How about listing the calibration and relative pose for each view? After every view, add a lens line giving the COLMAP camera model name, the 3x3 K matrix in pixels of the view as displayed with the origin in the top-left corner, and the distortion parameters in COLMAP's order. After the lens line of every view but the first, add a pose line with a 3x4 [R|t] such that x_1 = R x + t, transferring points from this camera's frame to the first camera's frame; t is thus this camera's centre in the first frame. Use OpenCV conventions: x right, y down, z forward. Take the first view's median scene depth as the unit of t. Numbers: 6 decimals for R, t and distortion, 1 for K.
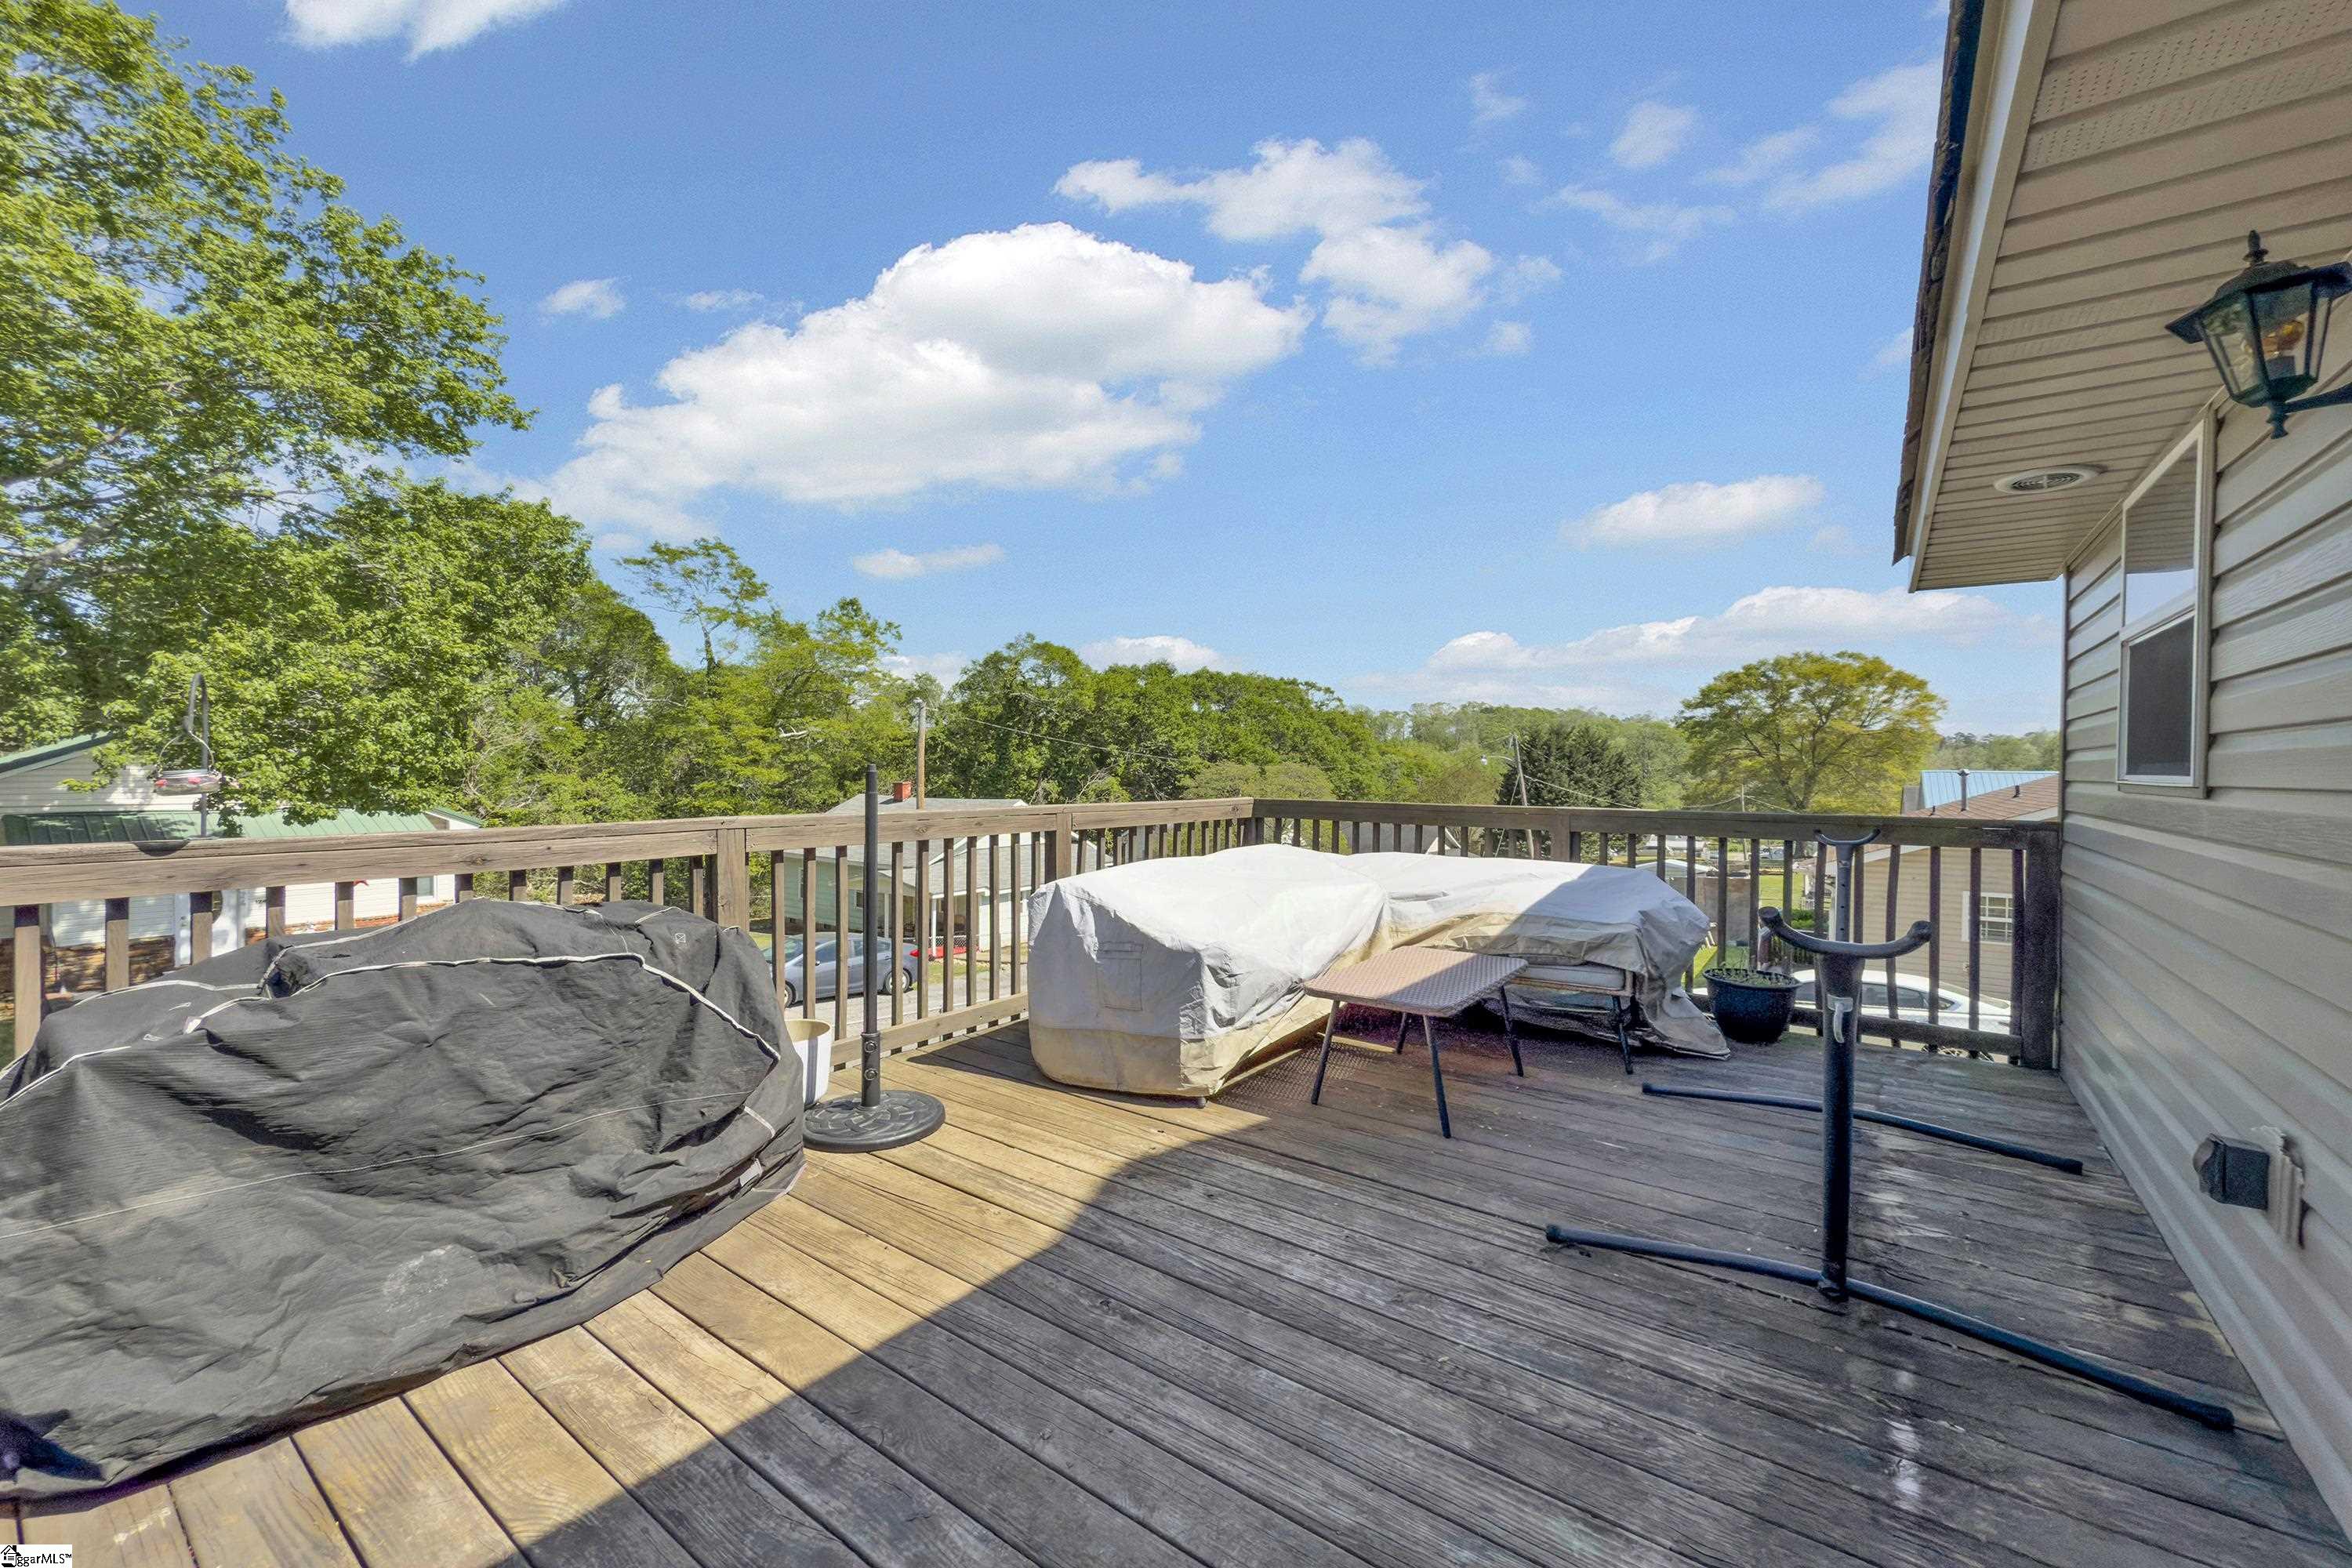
lens RADIAL K [[944.2, 0, 1176.0], [0, 944.2, 784.0], [0, 0, 1]] dist [0.000237, 0.000013]
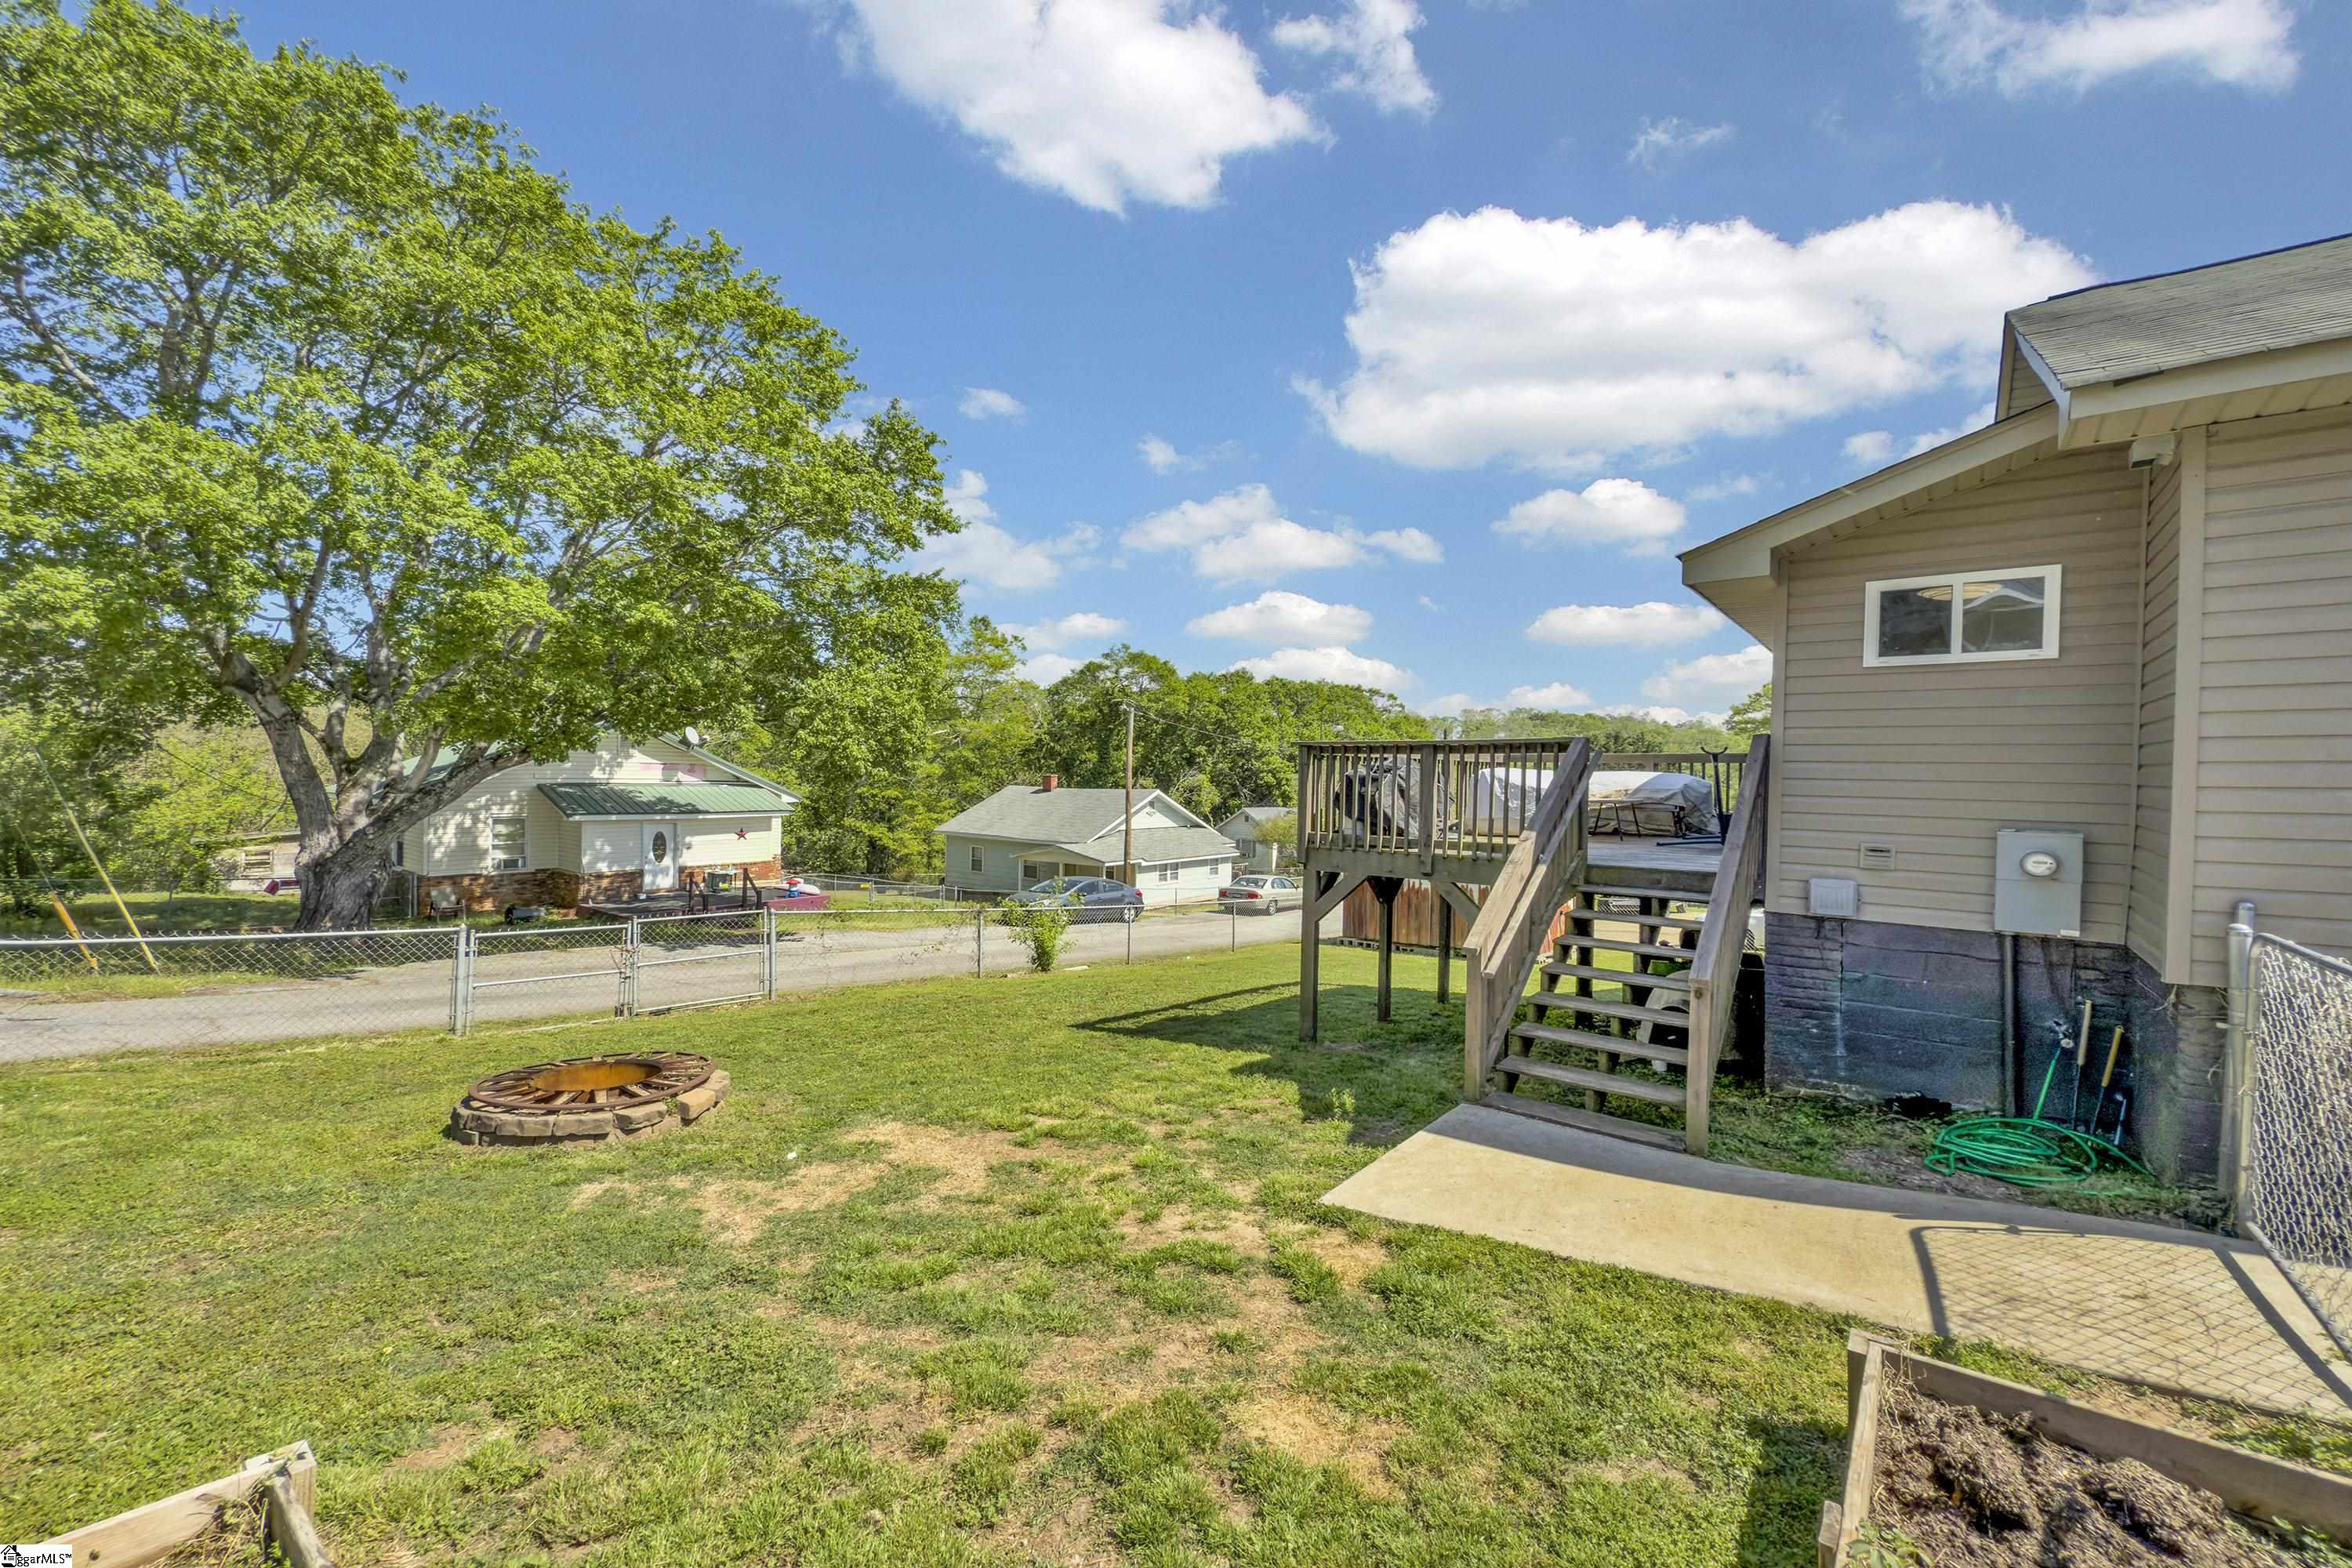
lens RADIAL K [[944.2, 0, 1176.0], [0, 944.2, 784.0], [0, 0, 1]] dist [0.000237, 0.000013]
pose [[0.999013, 0.006522, -0.043926, -0.047398], [-0.006731, 0.999967, -0.004620, 0.008301], [0.043895, 0.004911, 0.999024, -0.099617]]
